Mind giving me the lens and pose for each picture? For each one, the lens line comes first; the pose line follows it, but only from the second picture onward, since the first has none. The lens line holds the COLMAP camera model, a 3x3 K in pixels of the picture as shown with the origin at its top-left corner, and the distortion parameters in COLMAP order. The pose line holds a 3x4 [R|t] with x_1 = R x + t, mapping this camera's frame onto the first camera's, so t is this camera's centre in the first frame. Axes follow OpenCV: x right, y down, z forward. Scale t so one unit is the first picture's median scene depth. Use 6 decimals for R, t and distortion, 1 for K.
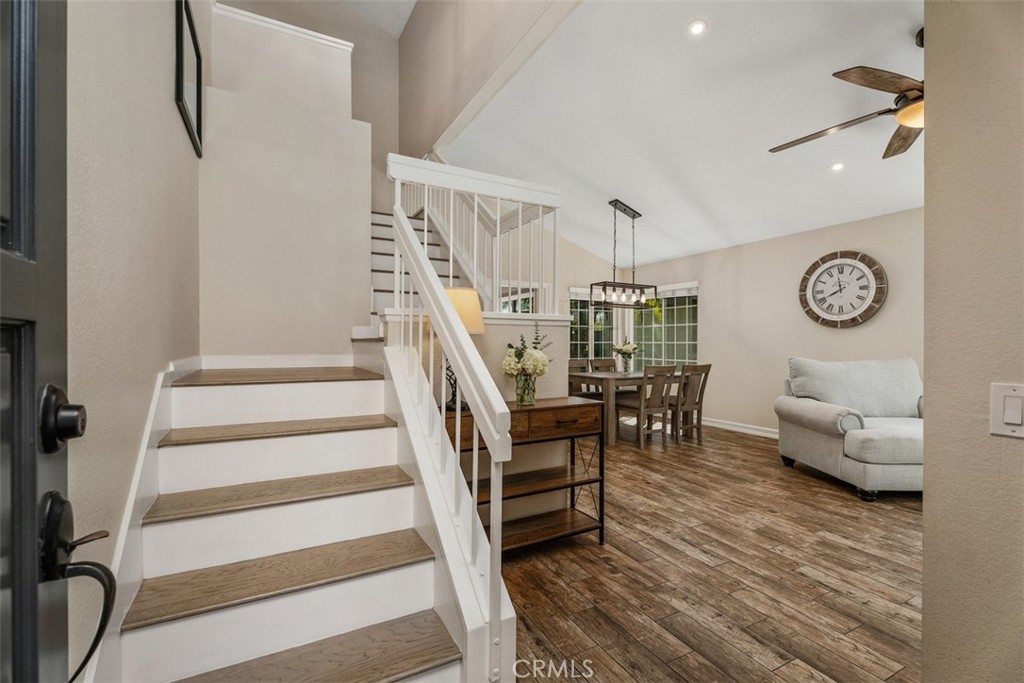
lens RADIAL K [[452.5, 0, 510.5], [0, 452.5, 339.8], [0, 0, 1]] dist [0.000106, -0.000519]
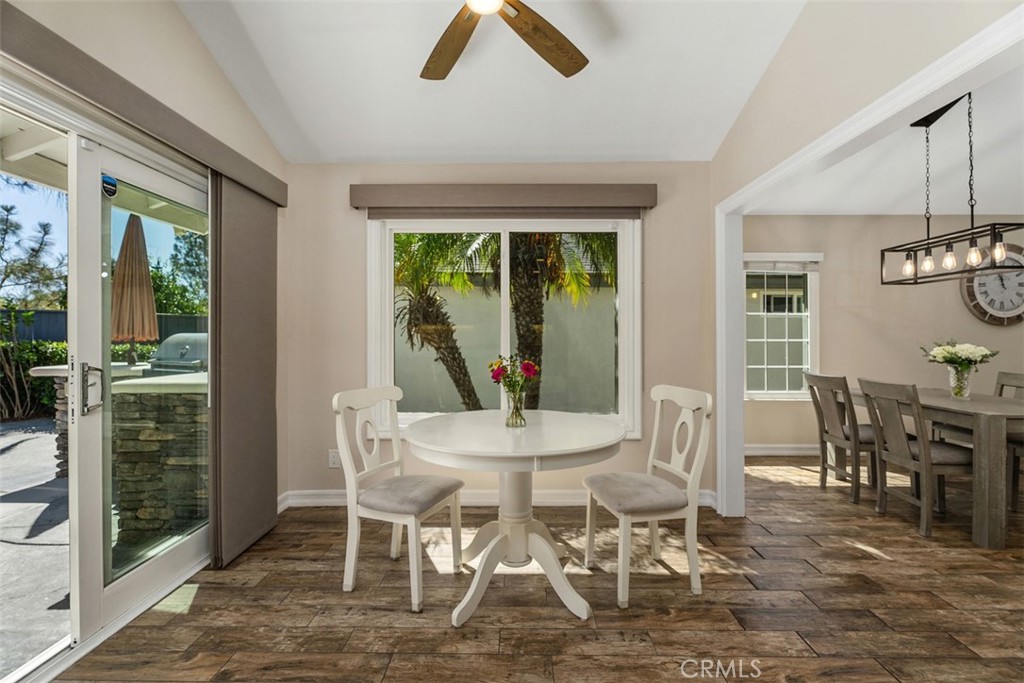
lens RADIAL K [[452.5, 0, 510.5], [0, 452.5, 339.8], [0, 0, 1]] dist [0.000106, -0.000519]
pose [[0.476073, -0.009076, 0.879359, -0.724259], [-0.002428, 0.999929, 0.011634, -0.004593], [-0.879402, -0.007674, 0.476018, 1.789019]]
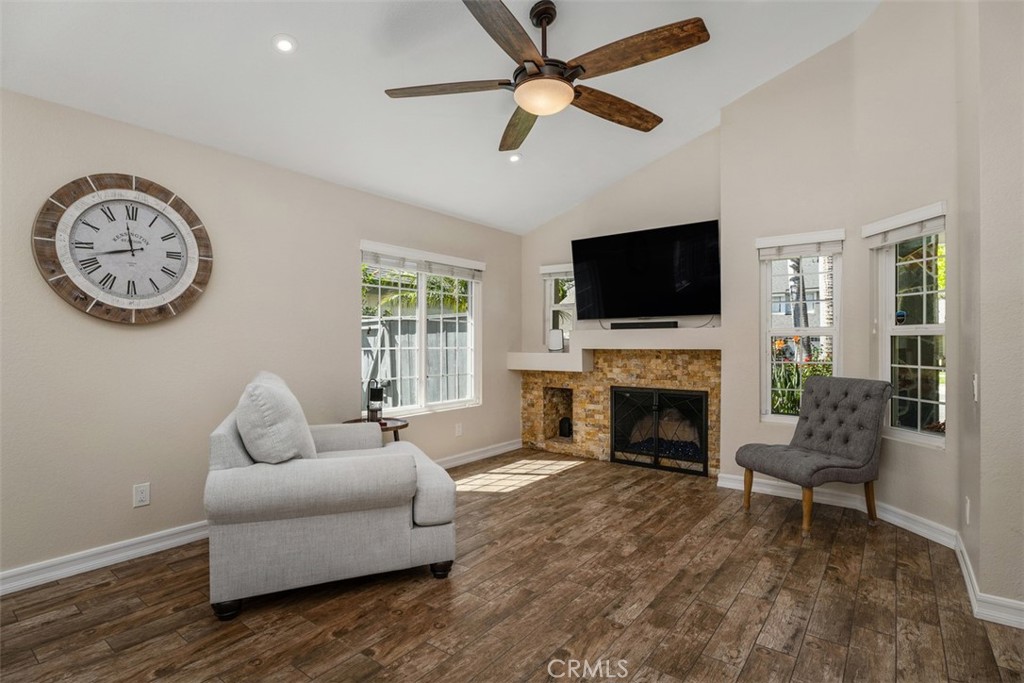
lens RADIAL K [[498.3, 0, 512.0], [0, 498.3, 341.5], [0, 0, 1]] dist [-0.003395, -0.001383]
pose [[-0.414761, 0.001654, 0.909929, 0.031435], [-0.004311, 0.999984, -0.003783, -0.006013], [-0.909920, -0.005492, -0.414747, 1.032162]]
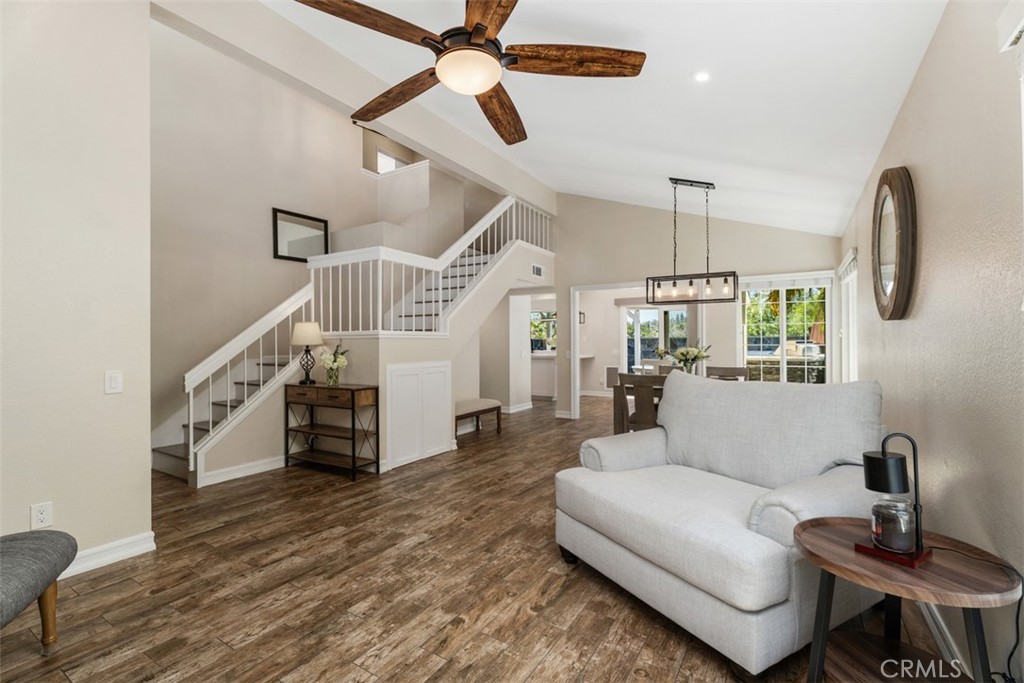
lens RADIAL K [[457.7, 0, 512.0], [0, 457.7, 341.5], [0, 0, 1]] dist [0.002330, 0.000279]
pose [[0.499453, -0.008723, -0.866297, 1.182013], [0.010897, 0.999933, -0.003786, -0.005744], [0.866273, -0.007549, 0.499515, 0.455137]]
